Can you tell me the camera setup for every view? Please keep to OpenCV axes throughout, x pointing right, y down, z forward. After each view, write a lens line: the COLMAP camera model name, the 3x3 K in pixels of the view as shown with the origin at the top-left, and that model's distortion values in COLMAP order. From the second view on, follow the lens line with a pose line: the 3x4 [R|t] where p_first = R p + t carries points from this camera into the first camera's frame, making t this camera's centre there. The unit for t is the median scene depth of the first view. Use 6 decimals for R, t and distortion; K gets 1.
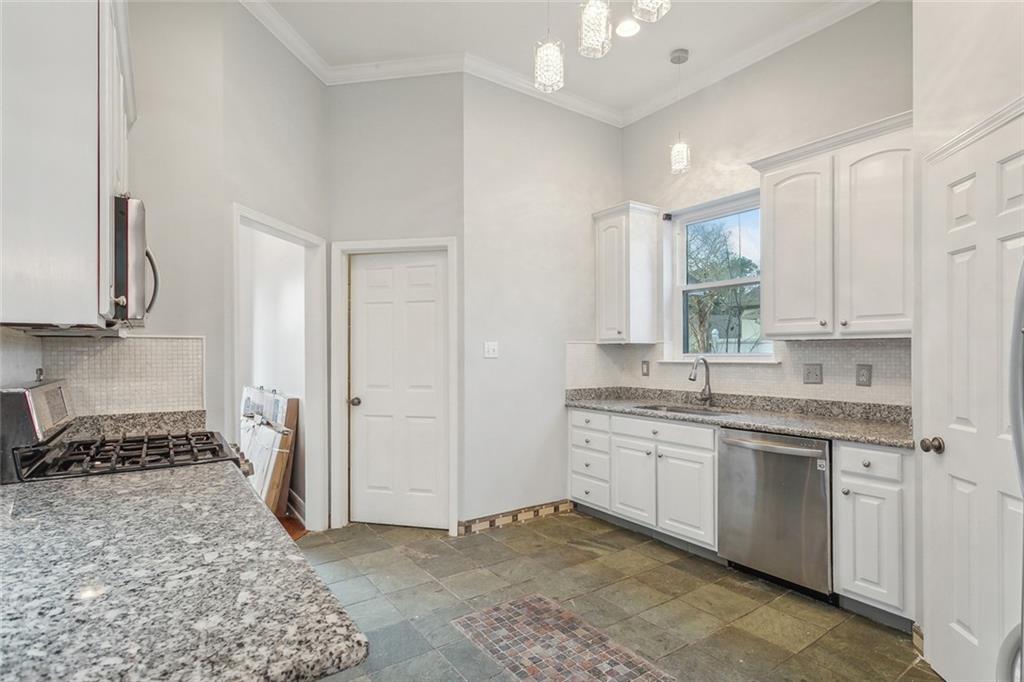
lens RADIAL K [[503.8, 0, 515.6], [0, 503.8, 349.5], [0, 0, 1]] dist [-0.000075, -0.000480]
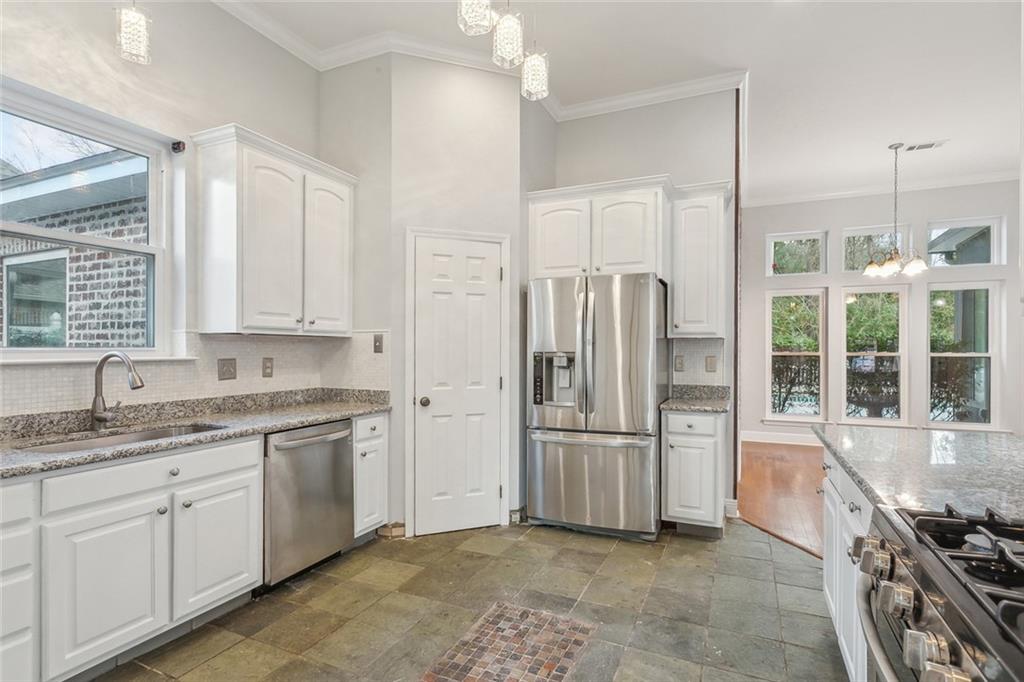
lens RADIAL K [[503.8, 0, 517.3], [0, 503.8, 345.3], [0, 0, 1]] dist [-0.000075, -0.000480]
pose [[-0.503901, 0.008472, 0.863720, -0.567486], [-0.006001, 0.999893, -0.013309, 0.013897], [-0.863740, -0.011890, -0.503797, 1.115527]]
